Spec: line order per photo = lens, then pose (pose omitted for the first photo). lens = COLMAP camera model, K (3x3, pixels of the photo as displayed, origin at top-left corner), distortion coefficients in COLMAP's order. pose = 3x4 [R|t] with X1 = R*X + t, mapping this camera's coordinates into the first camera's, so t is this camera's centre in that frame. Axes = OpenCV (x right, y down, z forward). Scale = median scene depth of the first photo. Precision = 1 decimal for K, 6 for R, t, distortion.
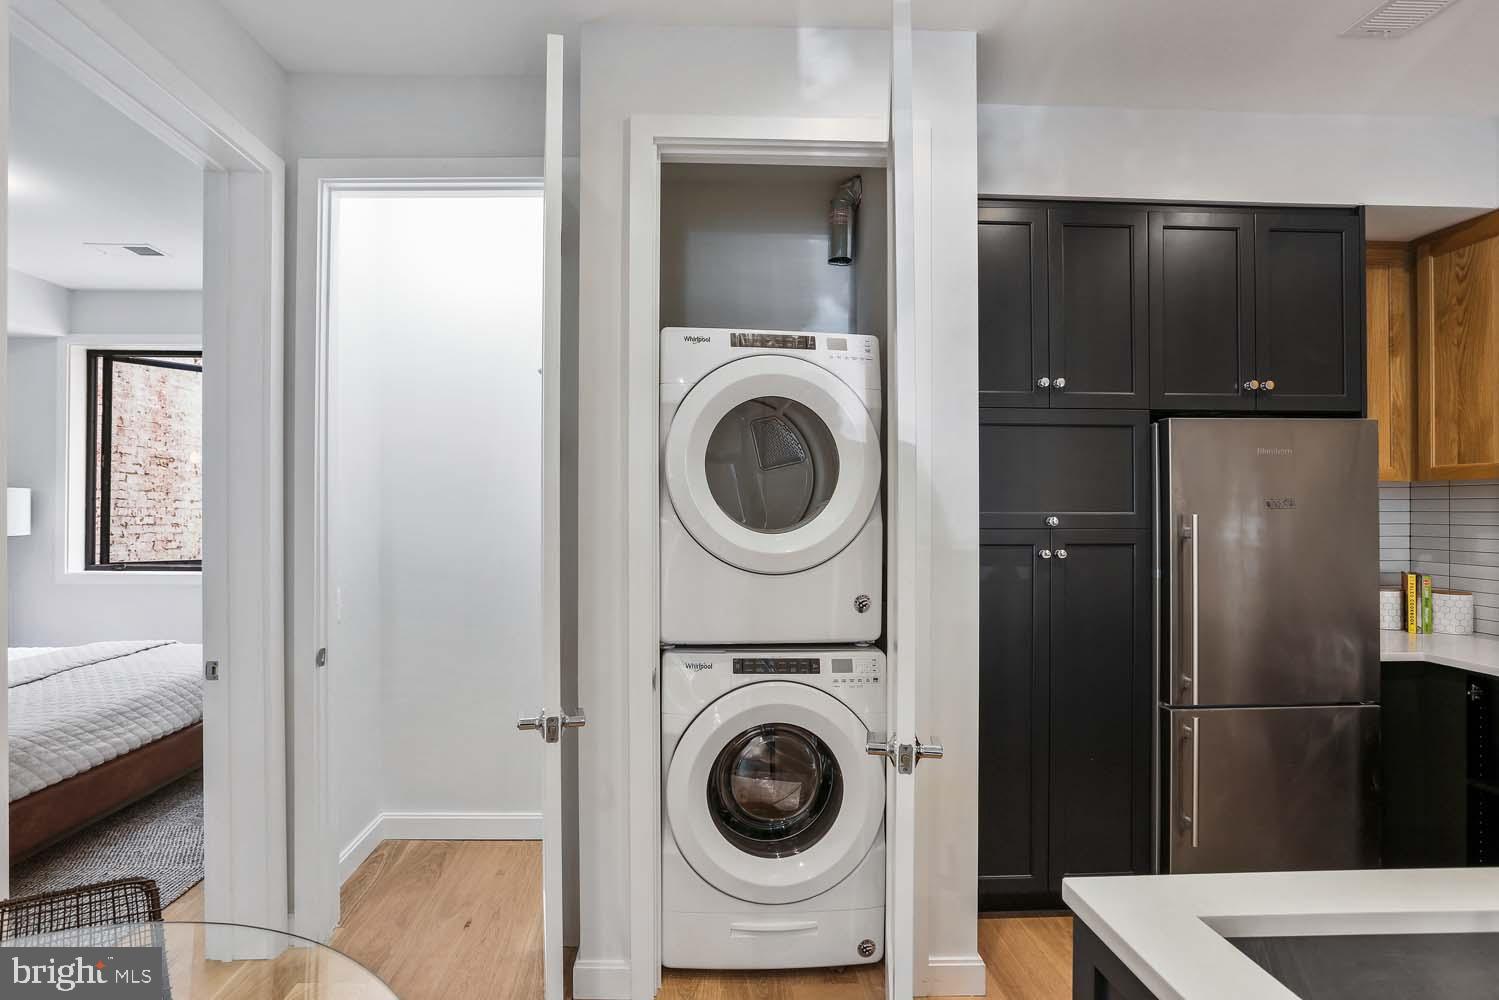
lens RADIAL K [[749.0, 0, 721.8], [0, 749.0, 508.3], [0, 0, 1]] dist [-0.042365, 0.017514]
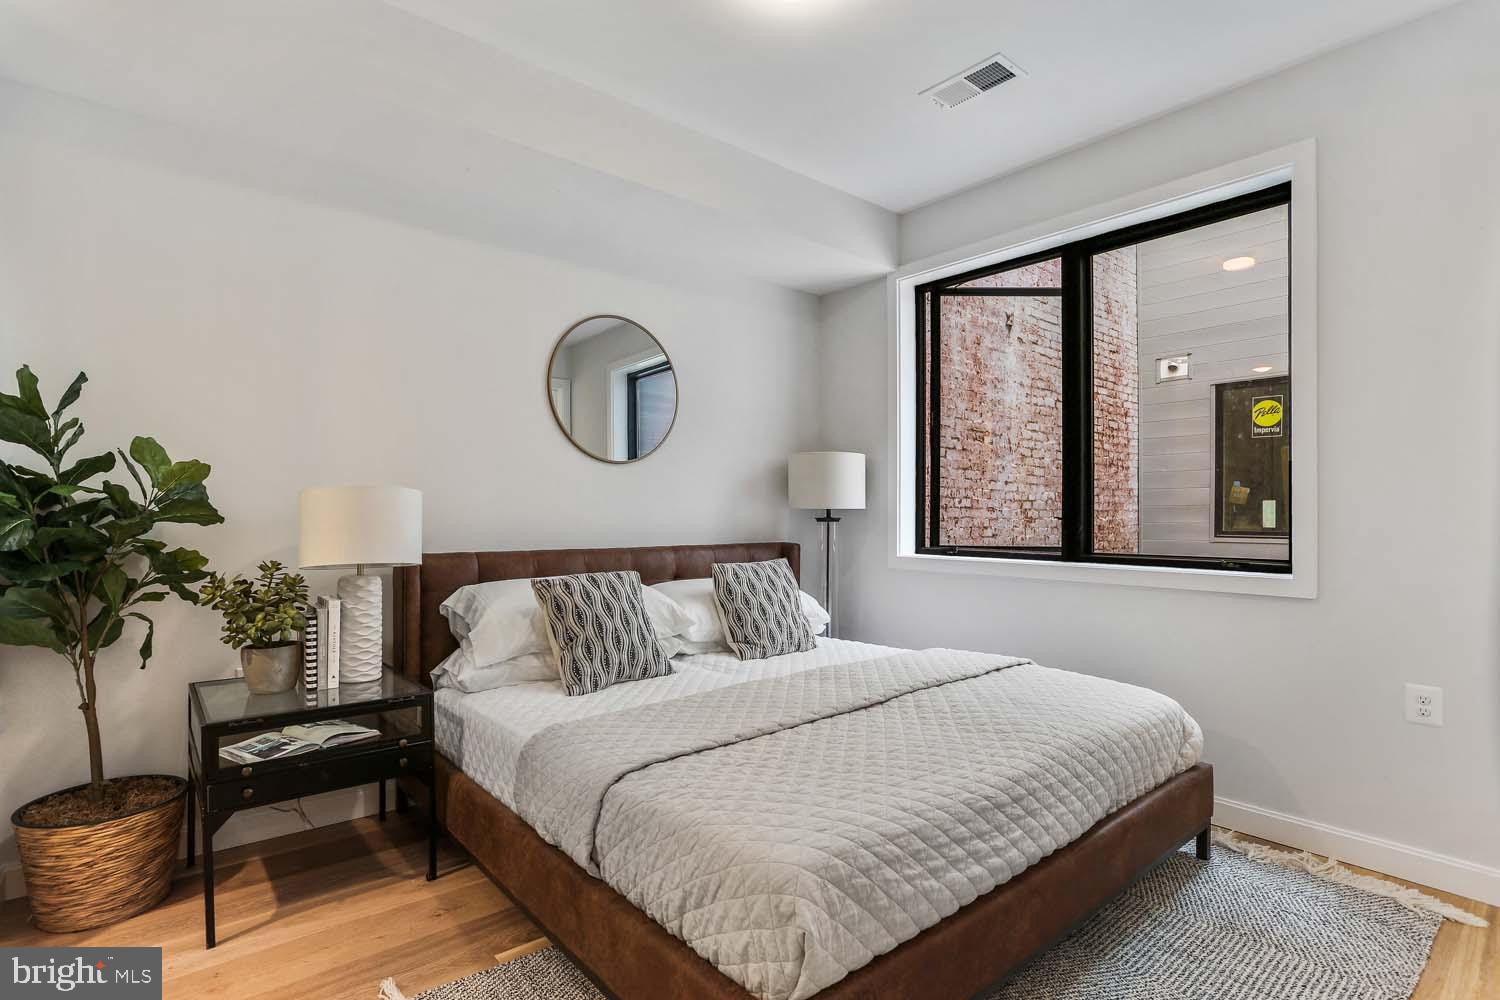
lens RADIAL K [[749.5, 0, 722.3], [0, 749.5, 508.3], [0, 0, 1]] dist [-0.042365, 0.017514]
pose [[0.589999, -0.010746, -0.807333, -0.322211], [0.004301, 0.999939, -0.010167, 0.041896], [0.807393, 0.002526, 0.590009, 0.332288]]
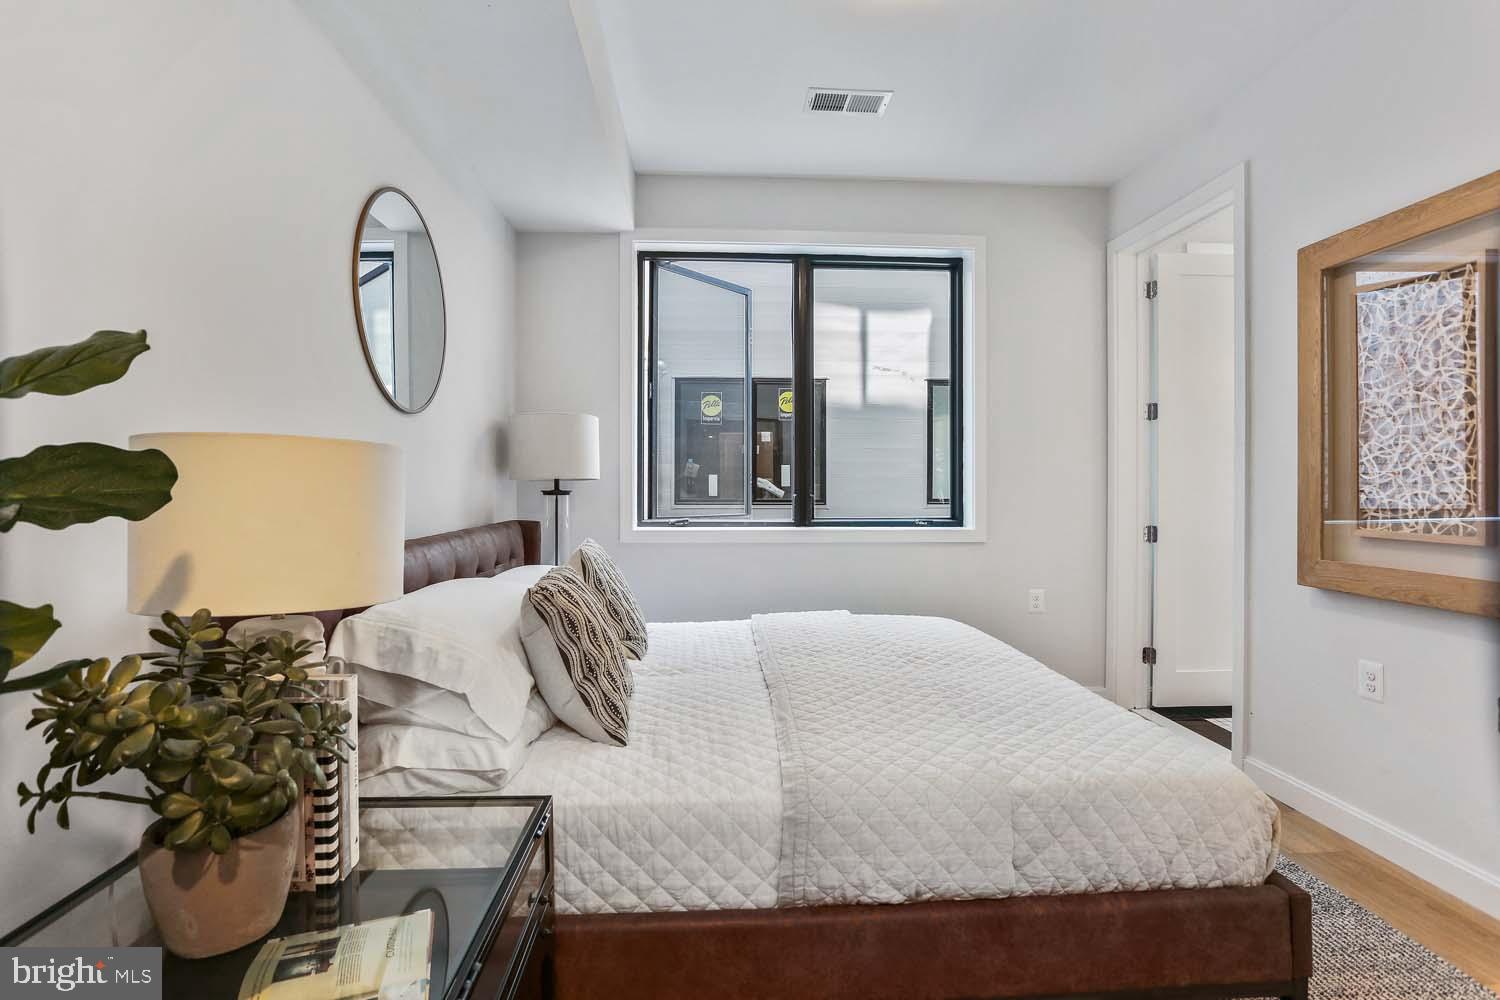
lens RADIAL K [[754.8, 0, 752.2], [0, 754.8, 491.7], [0, 0, 1]] dist [-0.043803, 0.017850]
pose [[0.999779, -0.004629, 0.020502, -0.767433], [0.004394, 0.999924, 0.011481, 0.038164], [-0.020553, -0.011388, 0.999724, 0.178641]]
